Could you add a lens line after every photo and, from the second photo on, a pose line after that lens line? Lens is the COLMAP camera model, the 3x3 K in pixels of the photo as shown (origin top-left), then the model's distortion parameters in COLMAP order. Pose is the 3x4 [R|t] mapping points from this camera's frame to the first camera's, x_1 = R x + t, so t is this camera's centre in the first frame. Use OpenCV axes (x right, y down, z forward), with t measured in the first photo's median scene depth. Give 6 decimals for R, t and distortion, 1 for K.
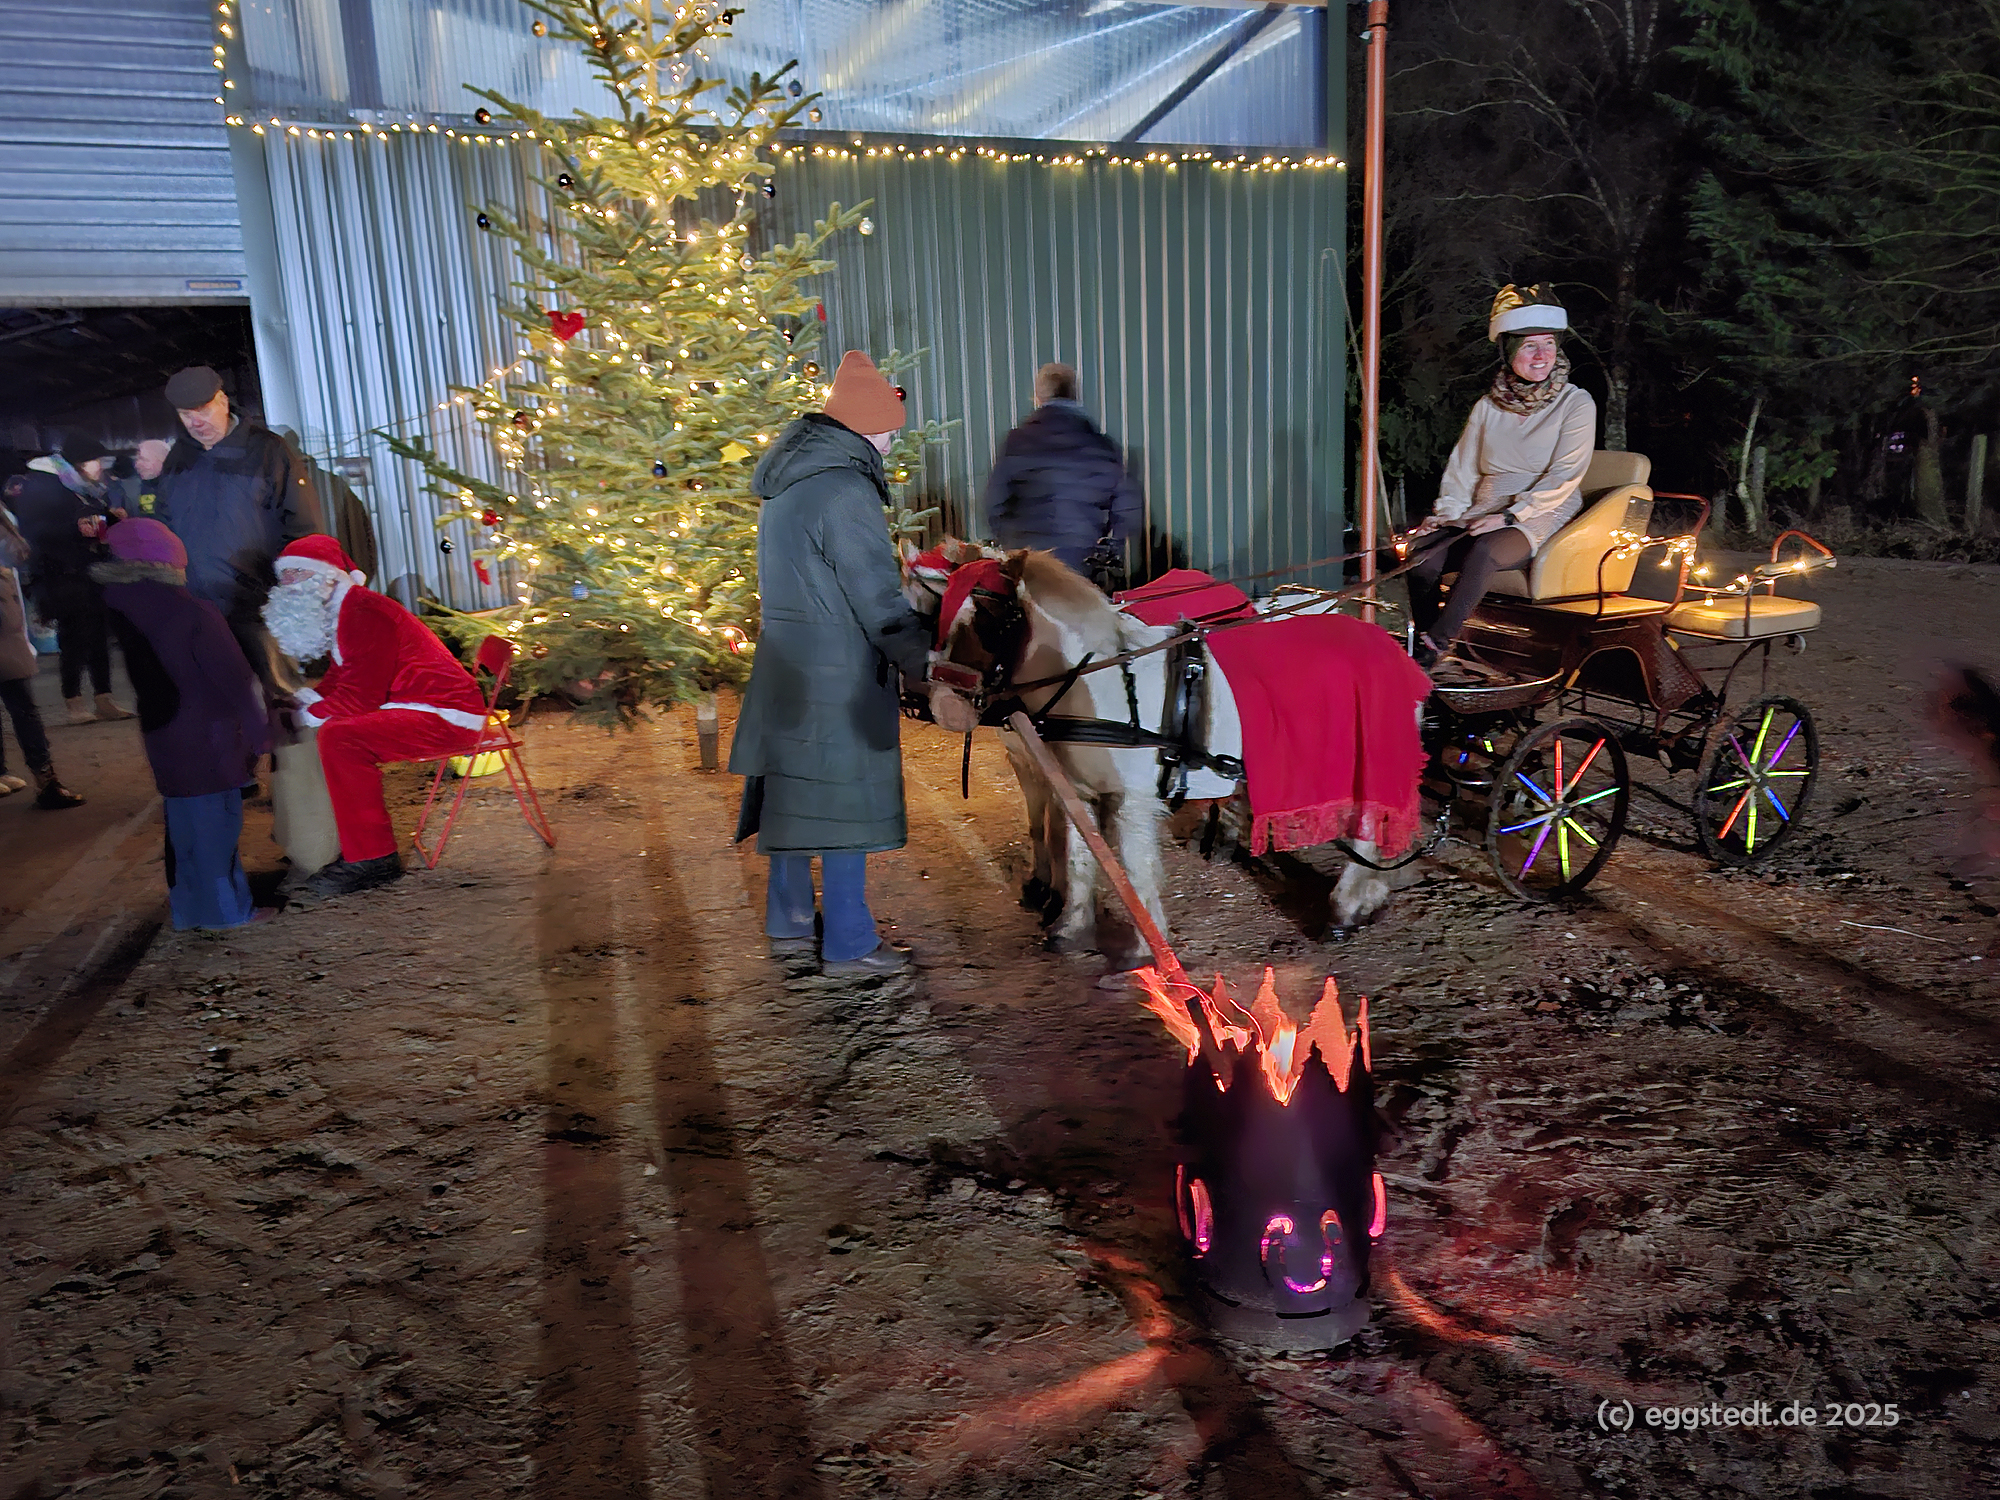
lens RADIAL K [[1388.9, 0, 953.1], [0, 1388.9, 753.6], [0, 0, 1]] dist [0.061624, -0.073528]
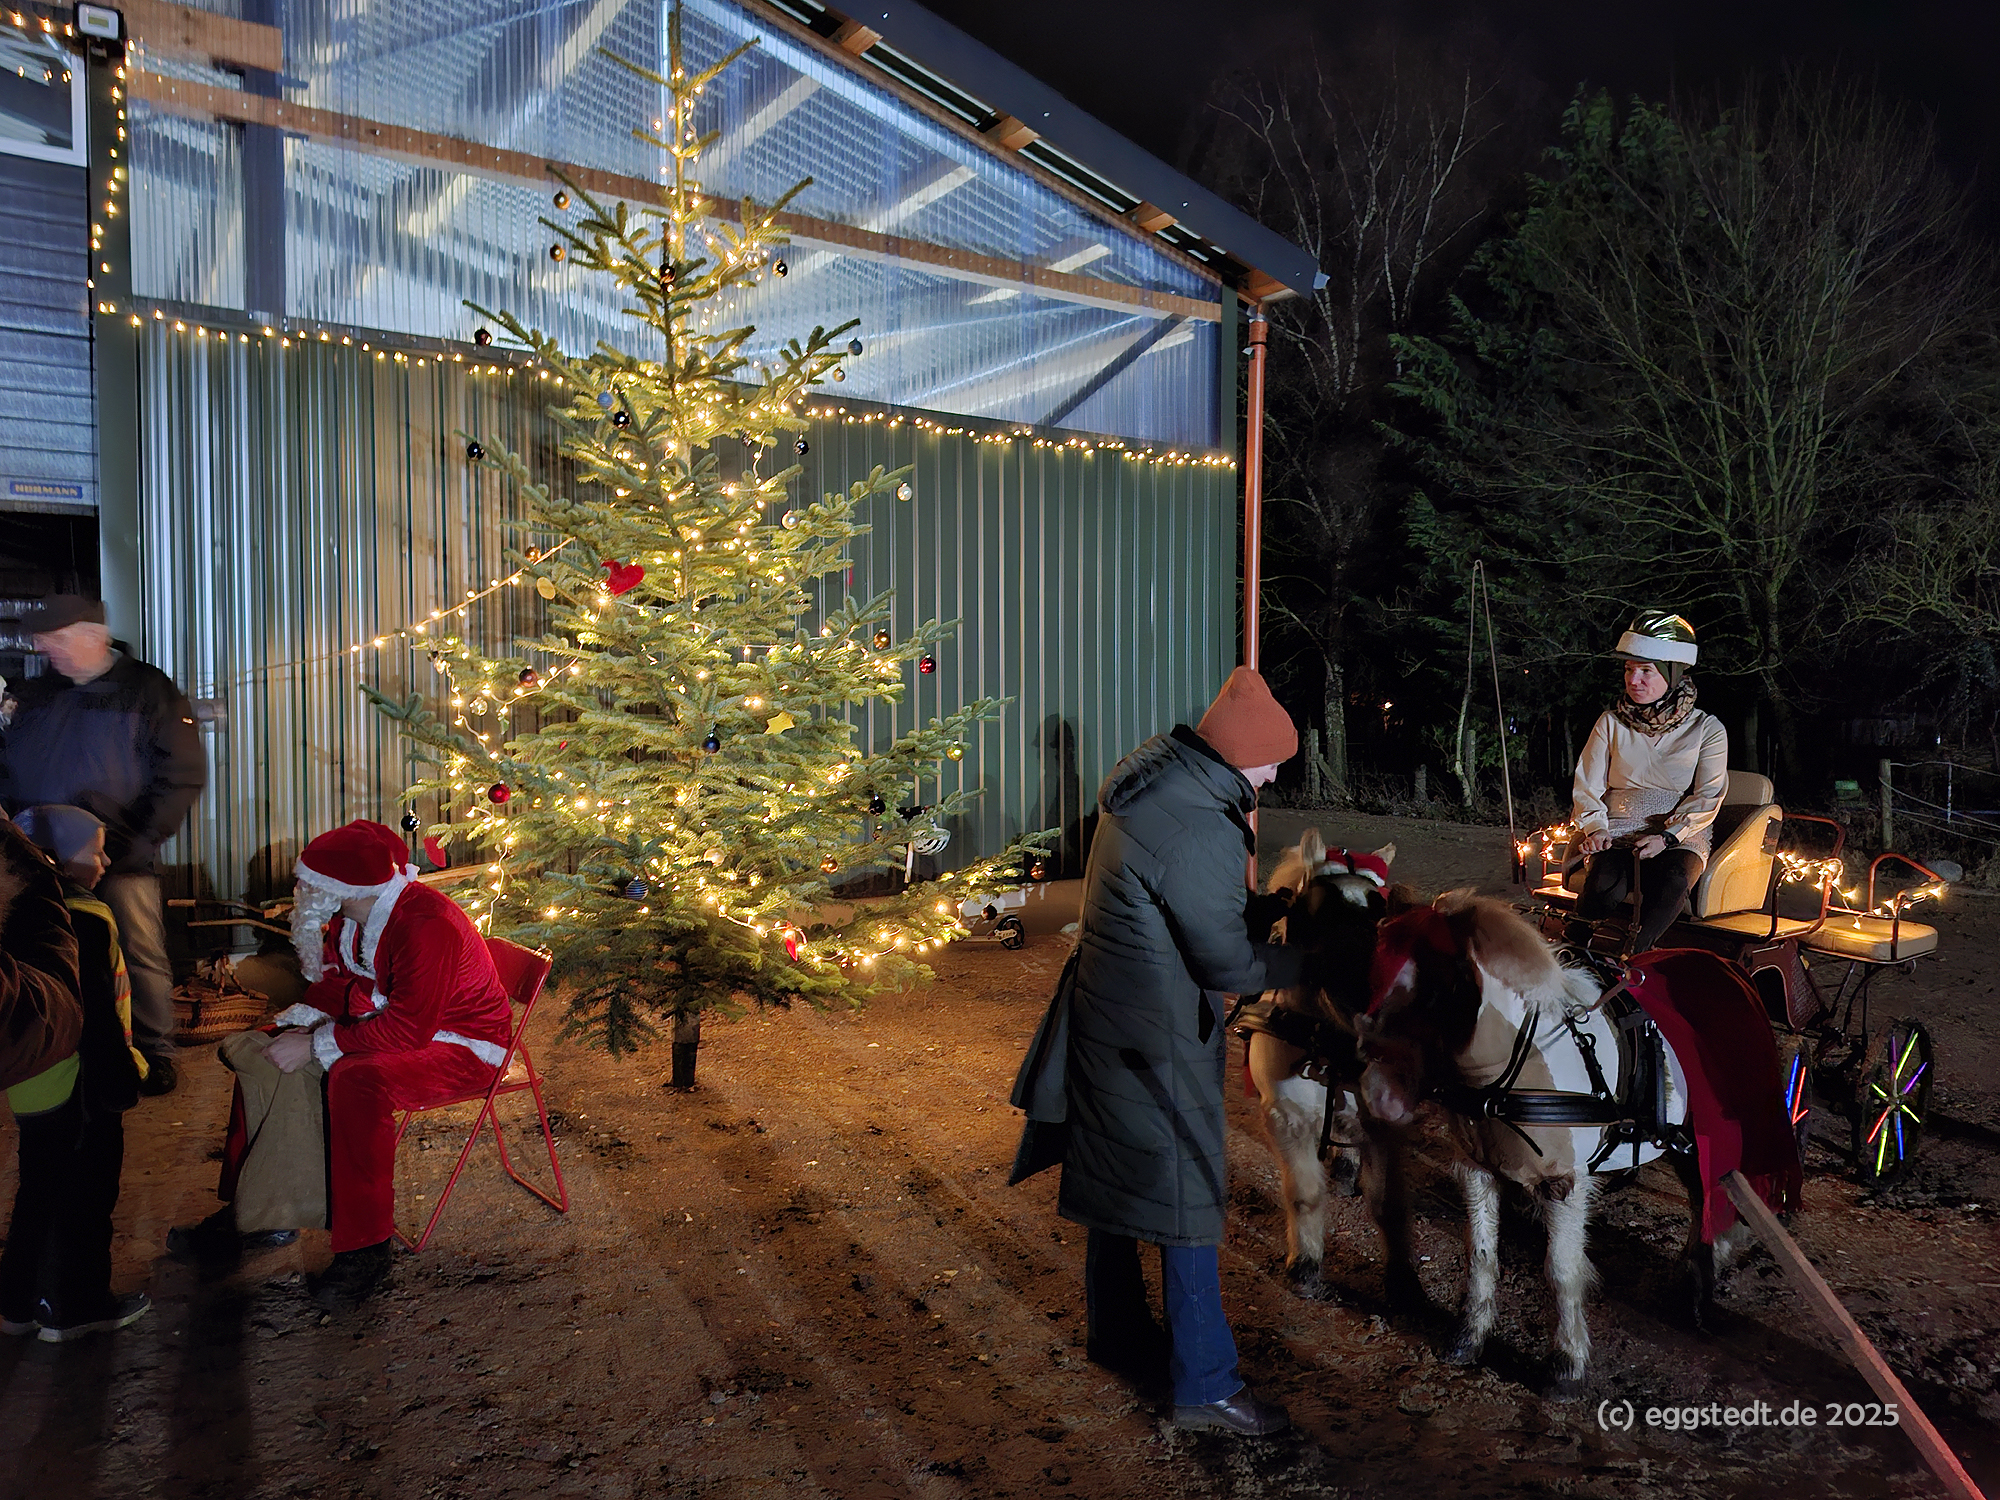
lens RADIAL K [[1397.1, 0, 997.2], [0, 1397.1, 744.9], [0, 0, 1]] dist [0.089976, -0.113712]
pose [[0.970225, 0.037362, 0.239305, -0.182829], [0.005883, 0.984103, -0.177499, -0.035325], [-0.242133, 0.173622, 0.954582, 0.097381]]
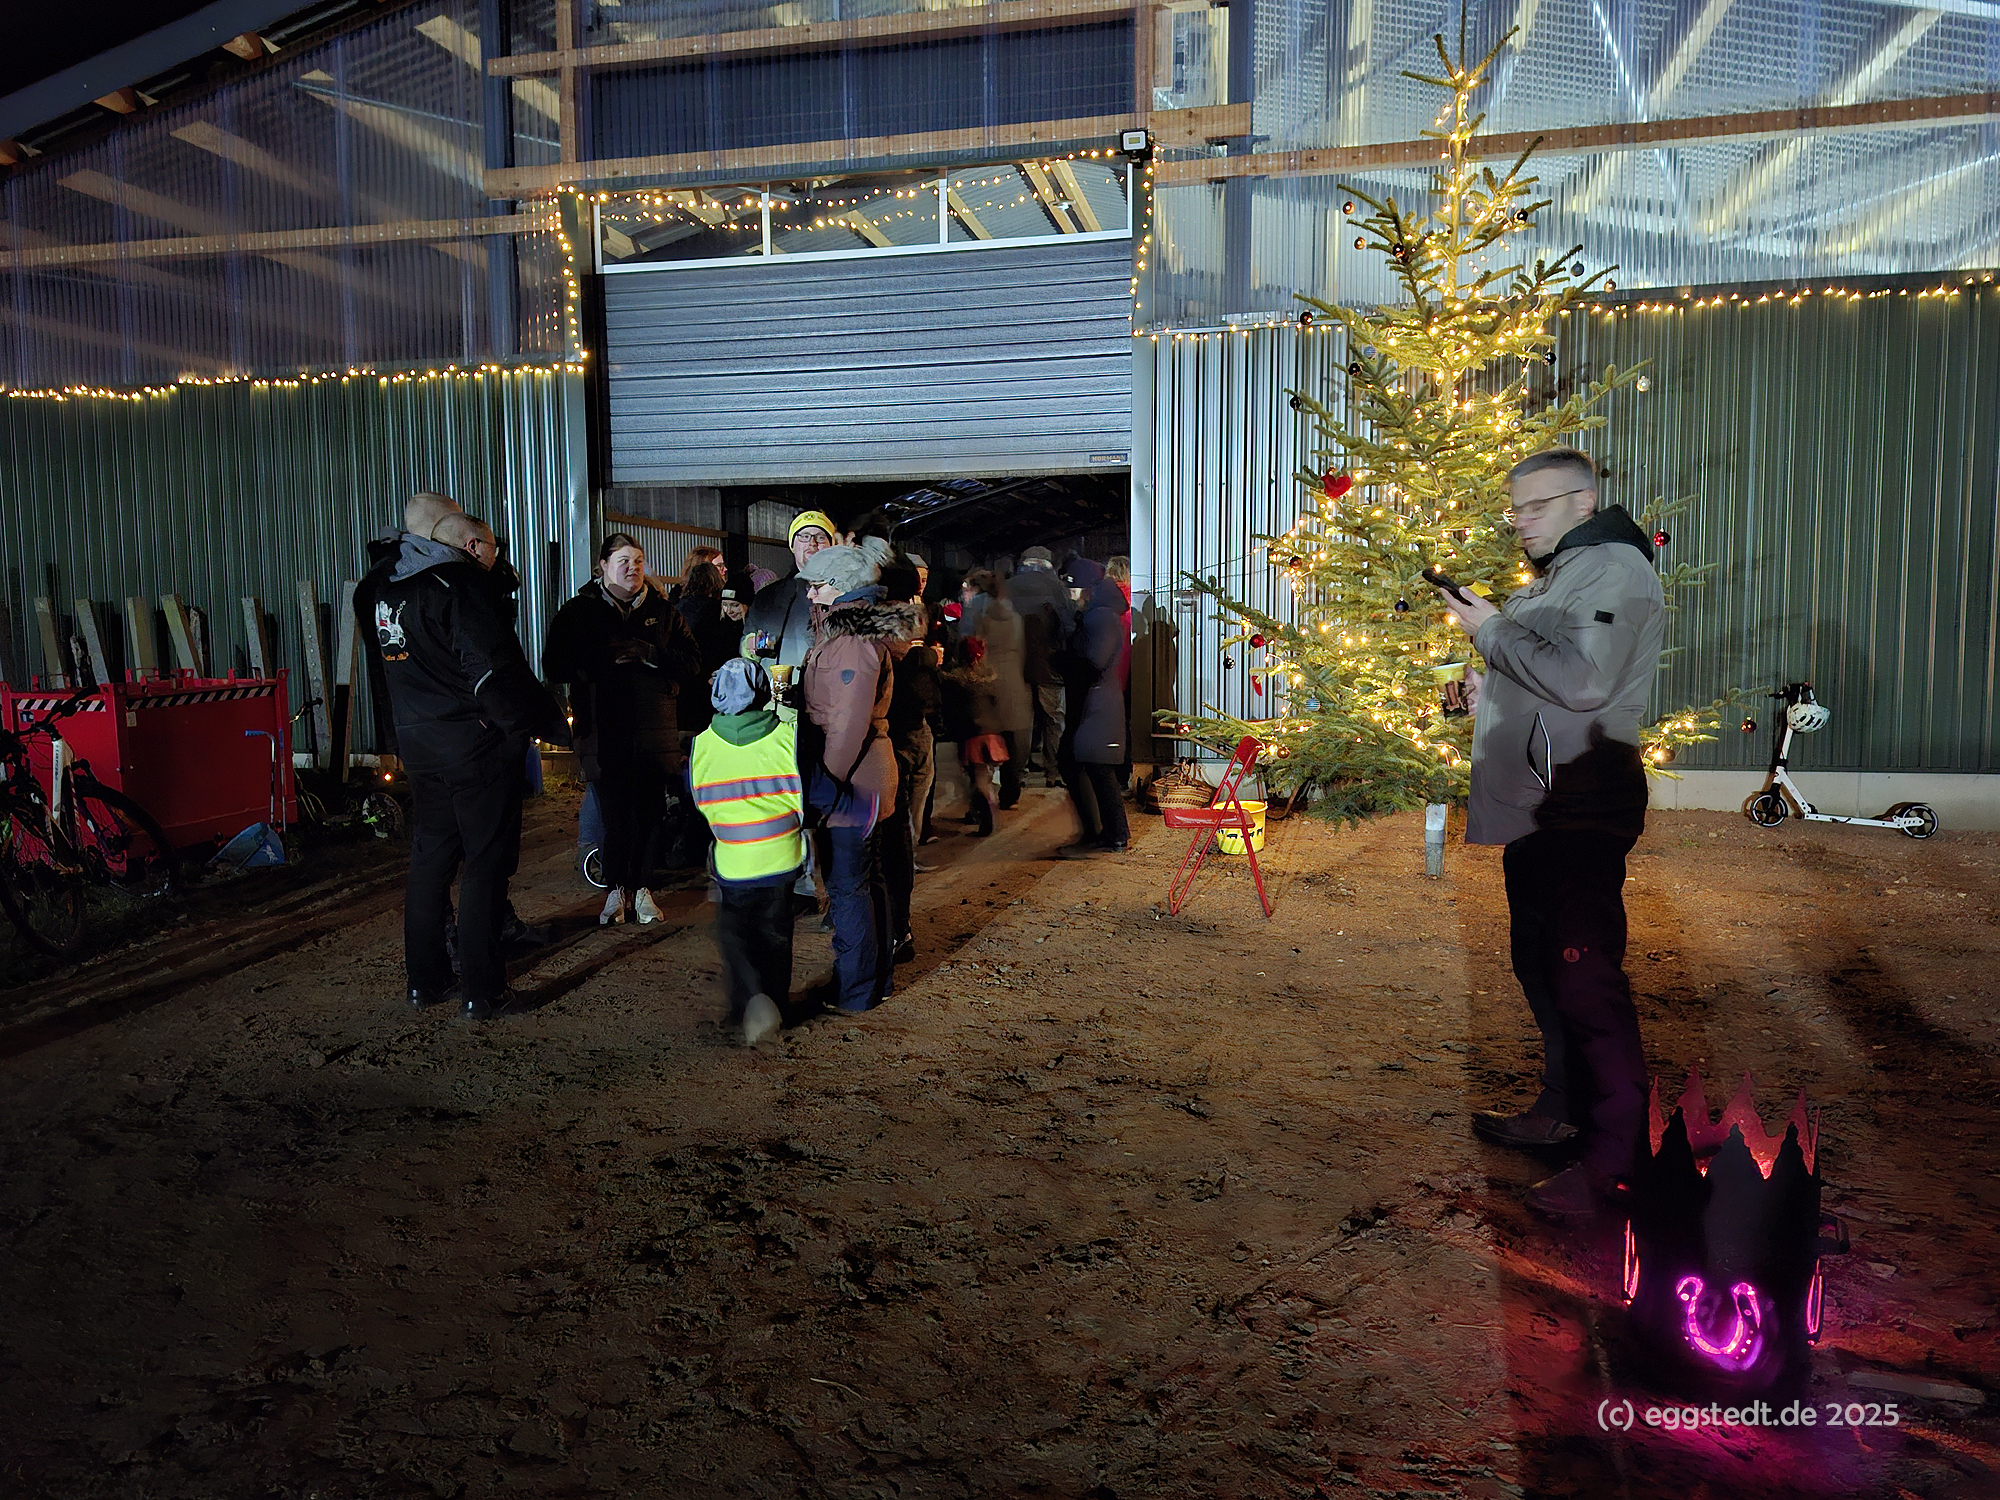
lens RADIAL K [[1364.9, 0, 1010.0], [0, 1364.9, 727.9], [0, 0, 1]] dist [0.072780, -0.076973]
pose [[0.842711, 0.076301, -0.532932, 0.091810], [-0.133410, 0.988627, -0.069414, 0.013106], [0.521574, 0.129594, 0.843306, -0.079738]]
